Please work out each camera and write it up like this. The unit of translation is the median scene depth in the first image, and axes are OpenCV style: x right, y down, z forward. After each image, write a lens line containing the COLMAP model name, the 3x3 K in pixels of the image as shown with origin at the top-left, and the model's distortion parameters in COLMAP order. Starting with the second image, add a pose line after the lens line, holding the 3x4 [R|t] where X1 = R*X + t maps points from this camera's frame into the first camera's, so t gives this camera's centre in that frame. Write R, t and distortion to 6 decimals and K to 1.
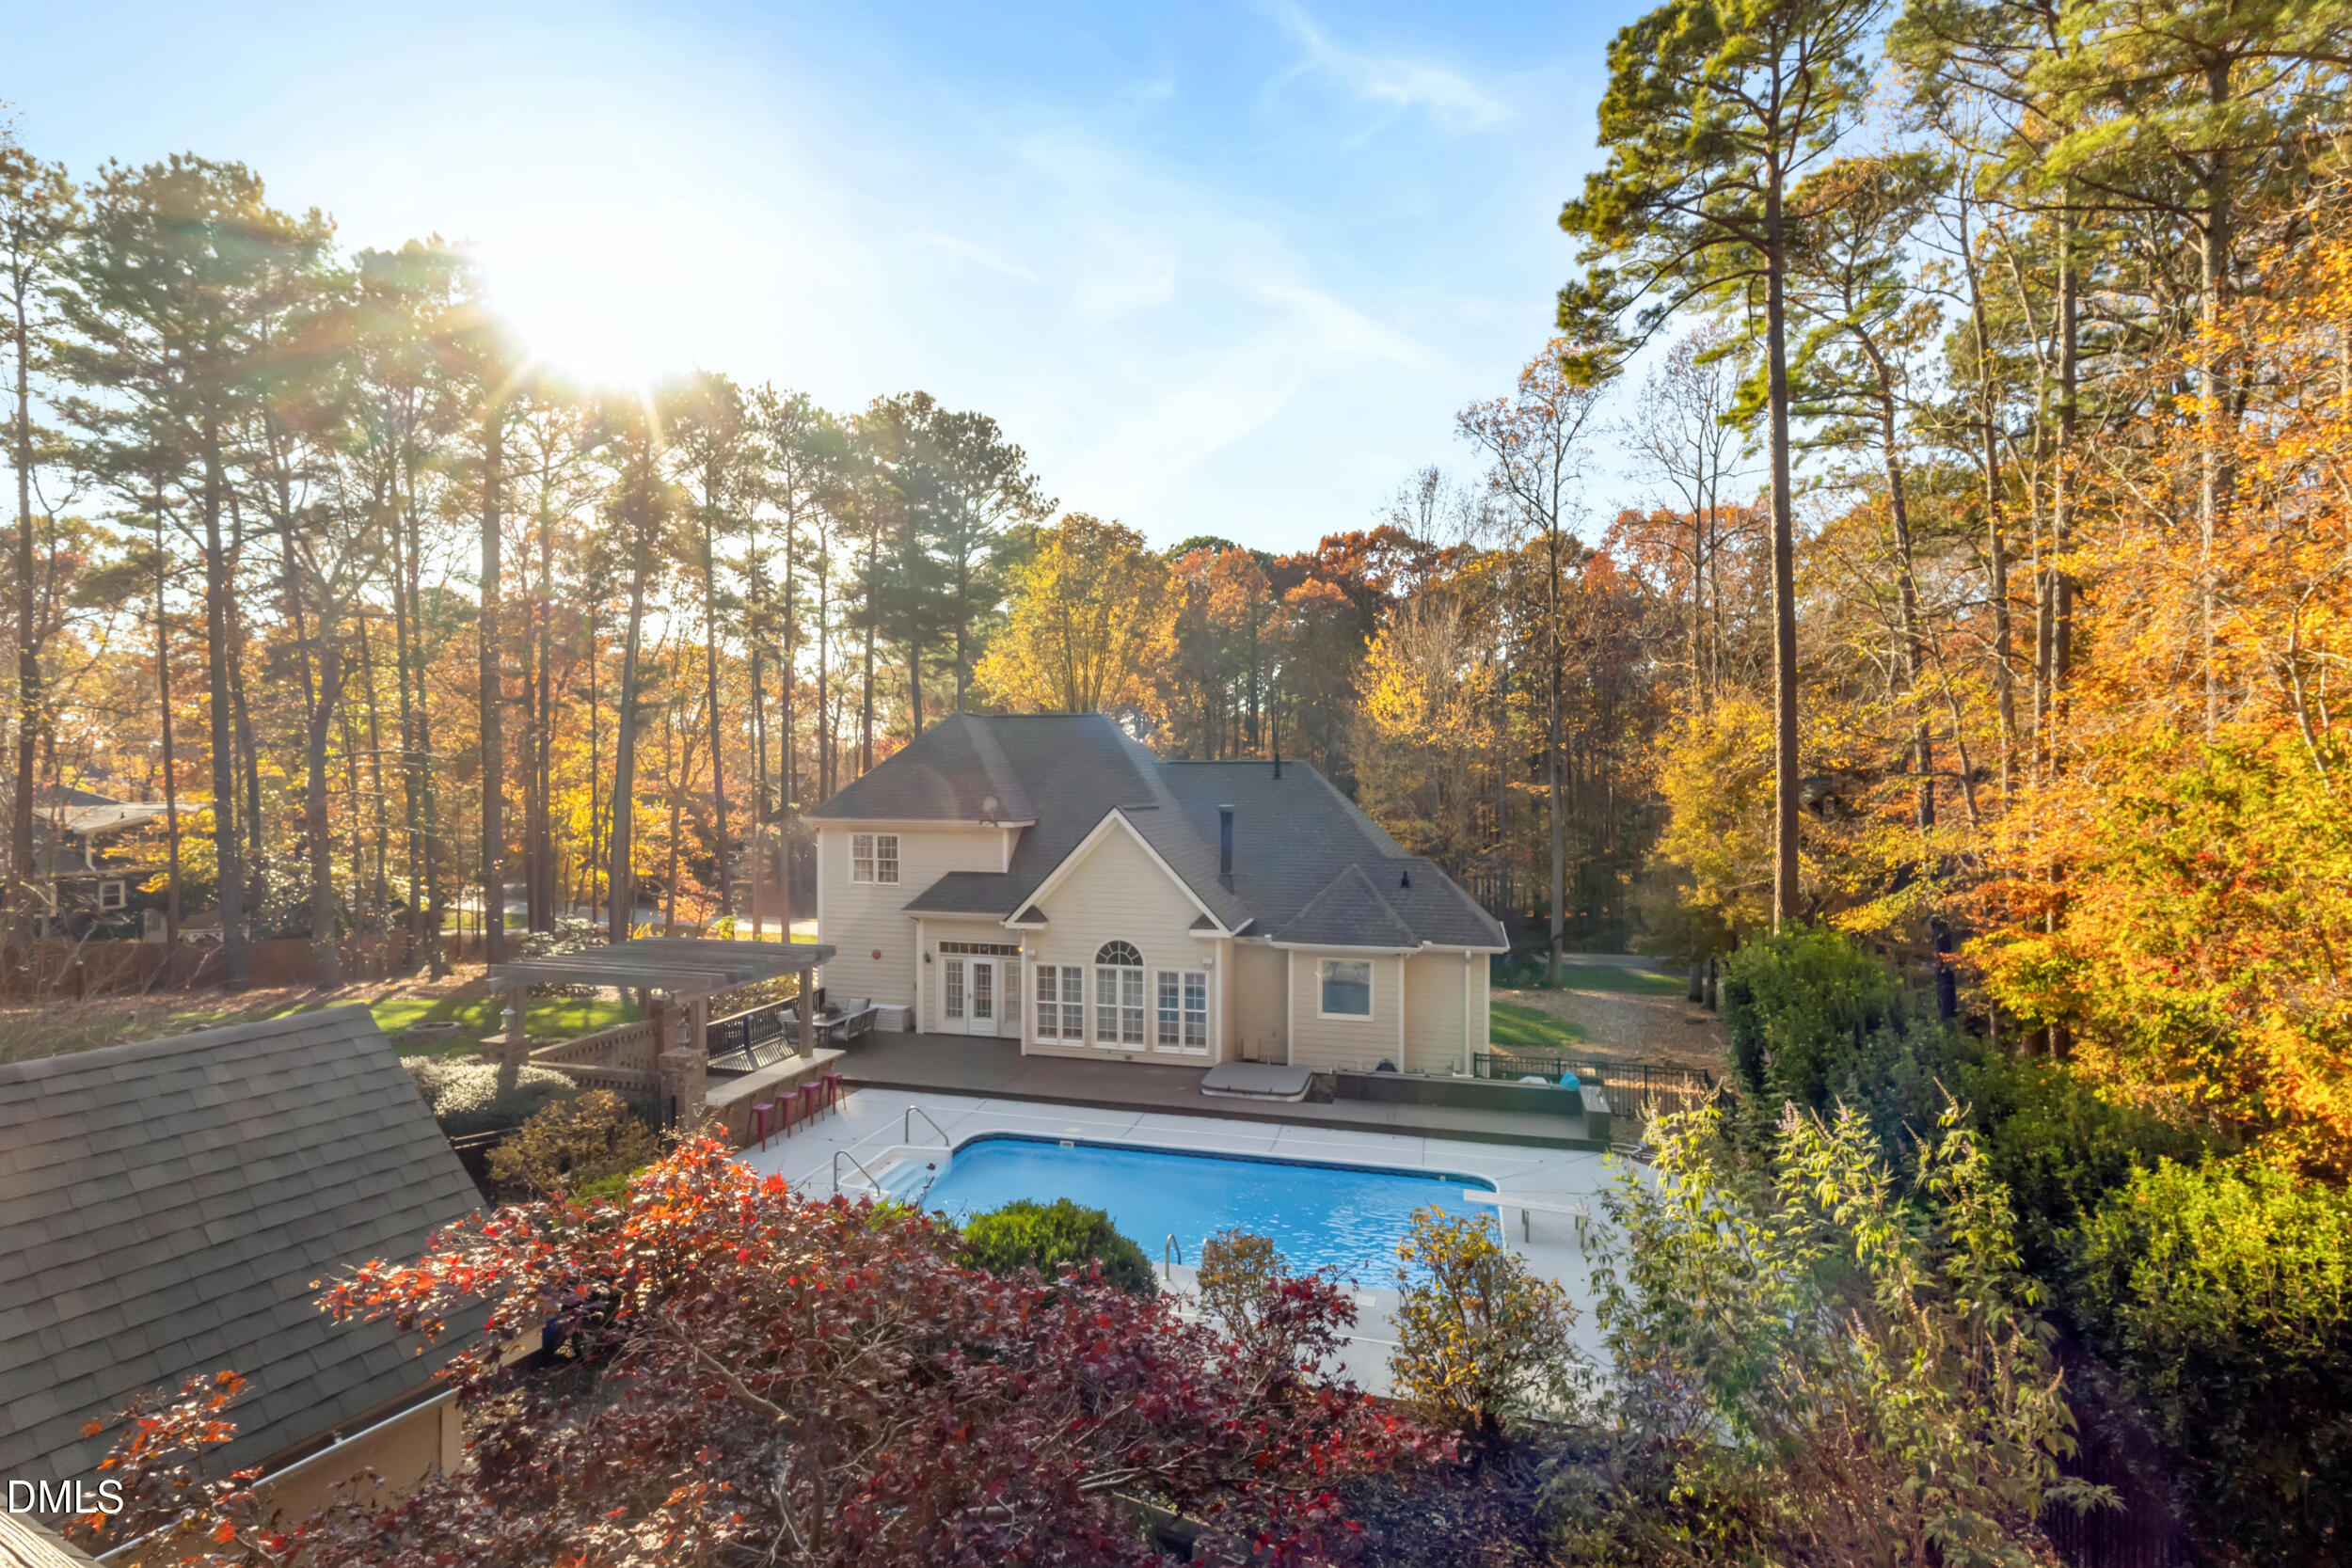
lens RADIAL K [[1081.6, 0, 1169.6], [0, 1081.6, 780.8], [0, 0, 1]] dist [-0.001426, -0.000562]
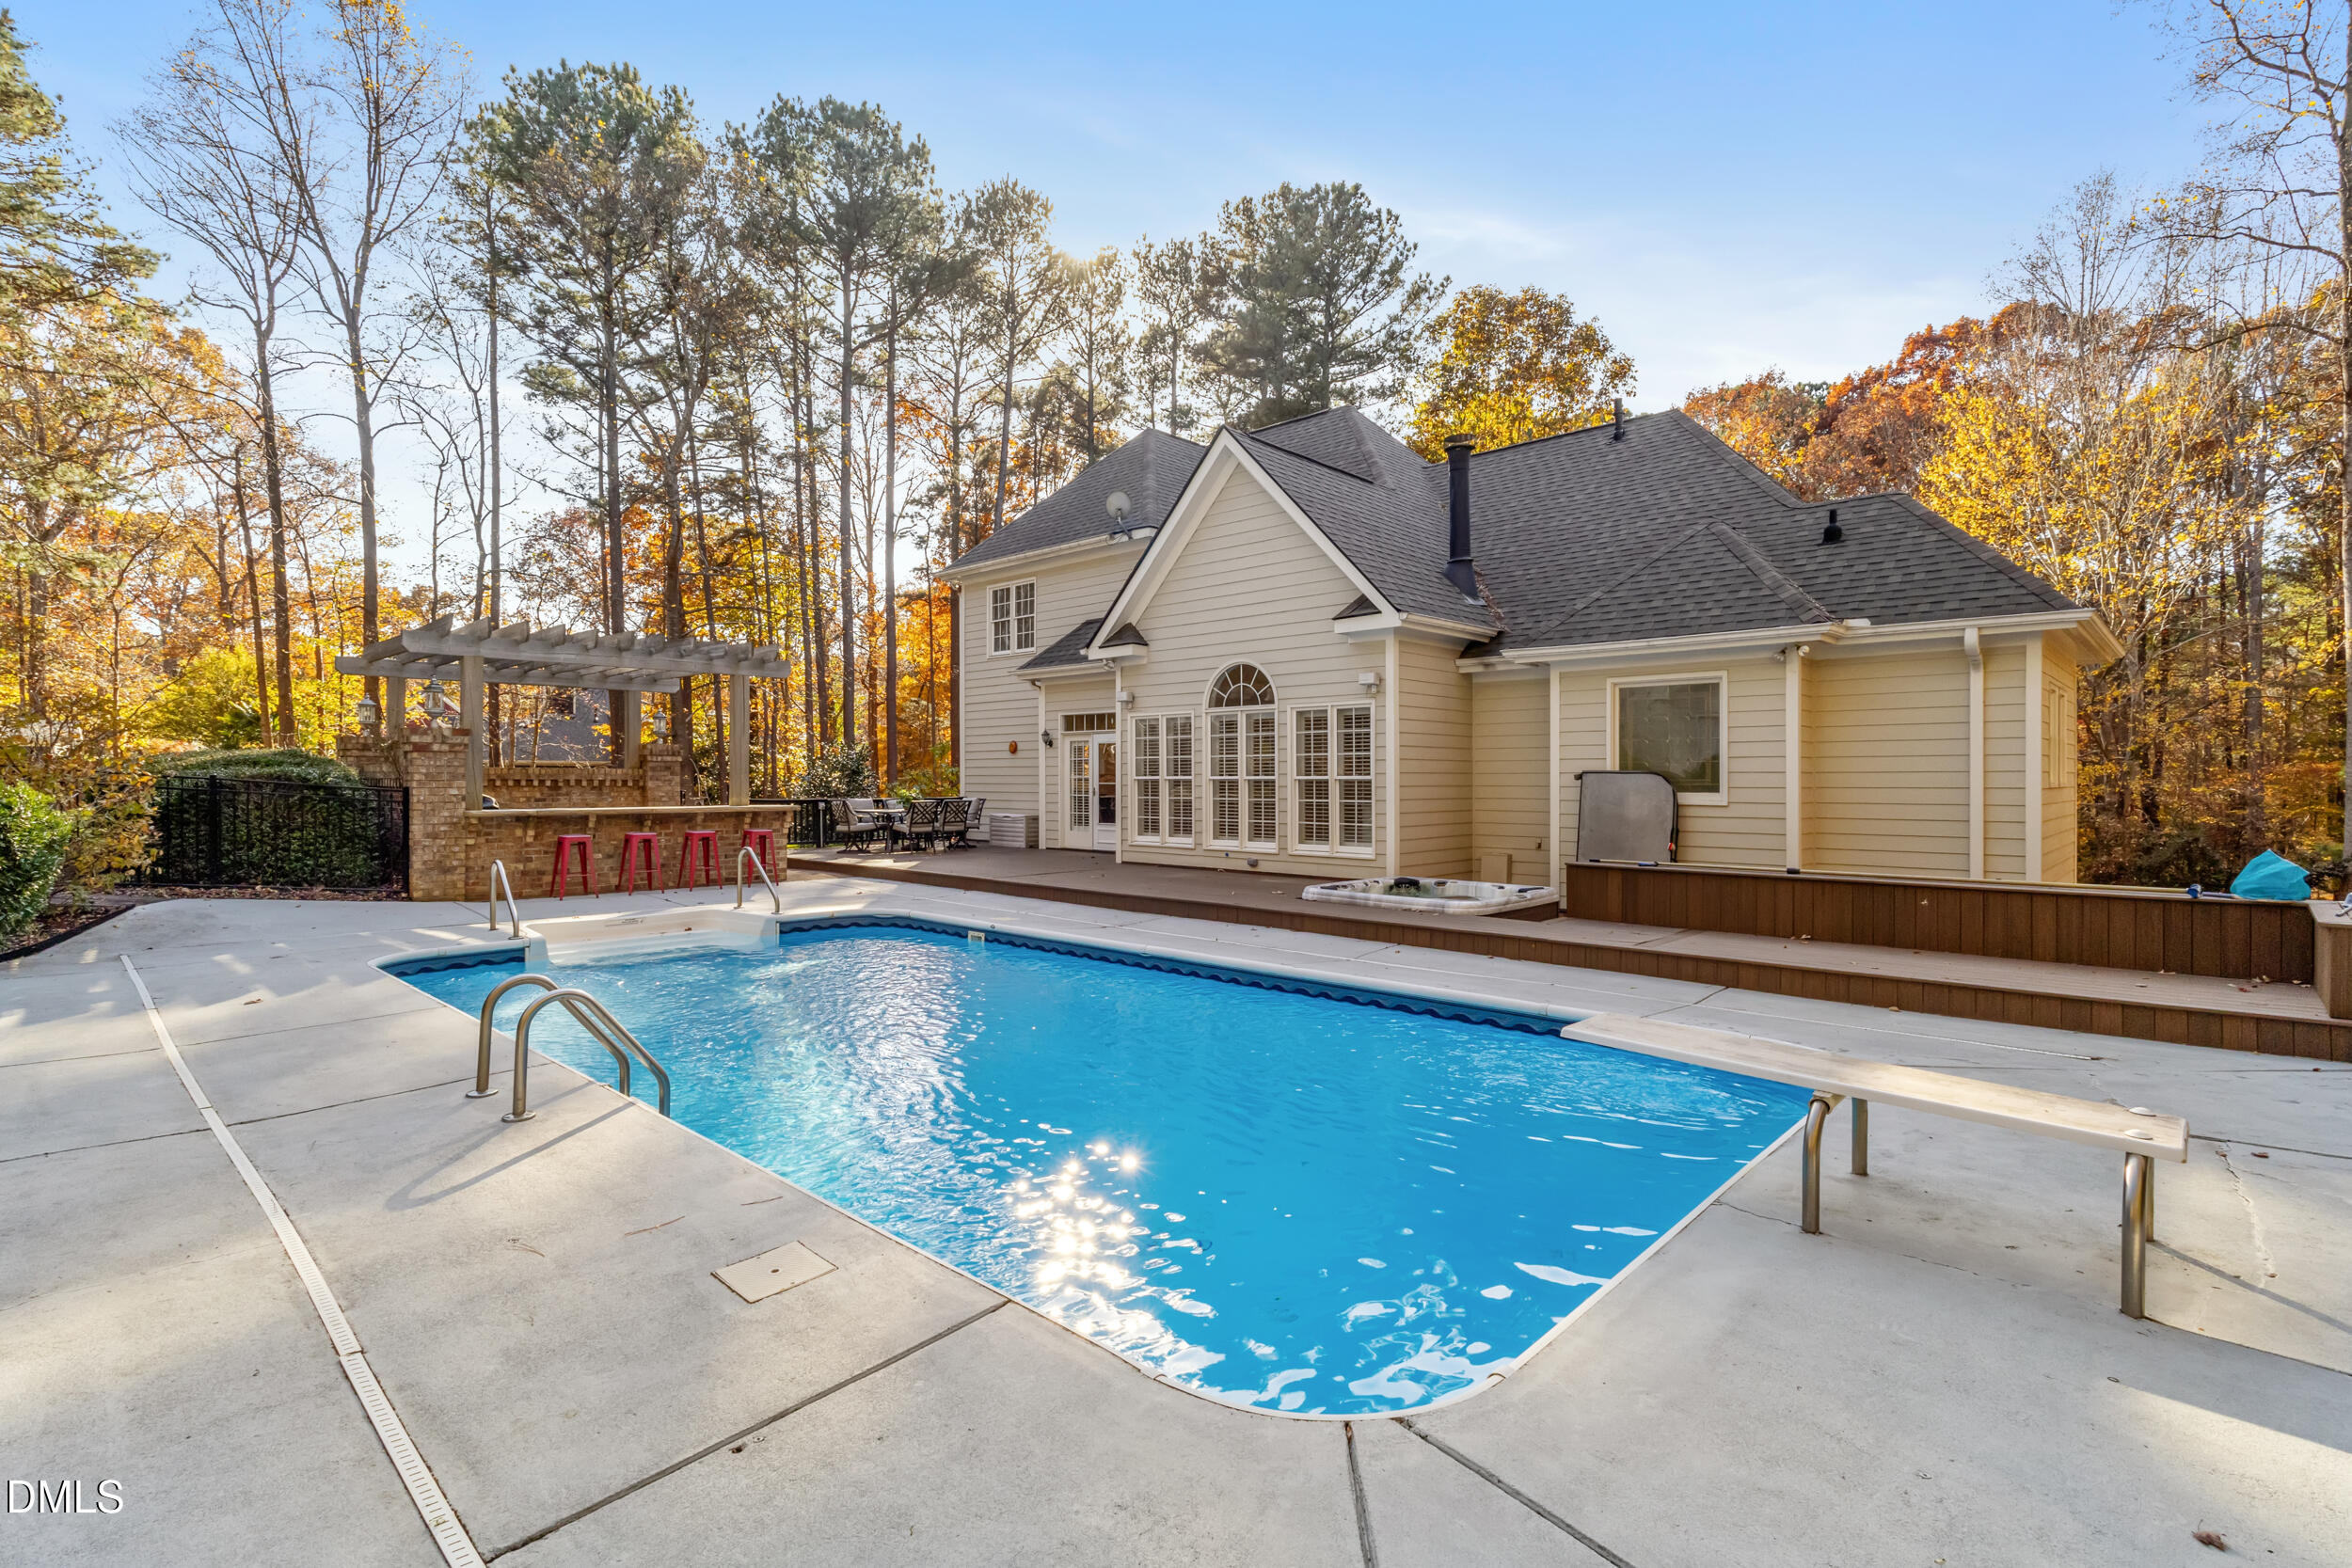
lens RADIAL K [[1081.6, 0, 1179.6], [0, 1081.6, 777.6], [0, 0, 1]] dist [-0.001426, -0.000562]
pose [[0.873958, -0.003715, -0.485987, 0.206488], [-0.002022, 0.999934, -0.011279, 0.214551], [0.485997, 0.010840, 0.873893, 0.474079]]
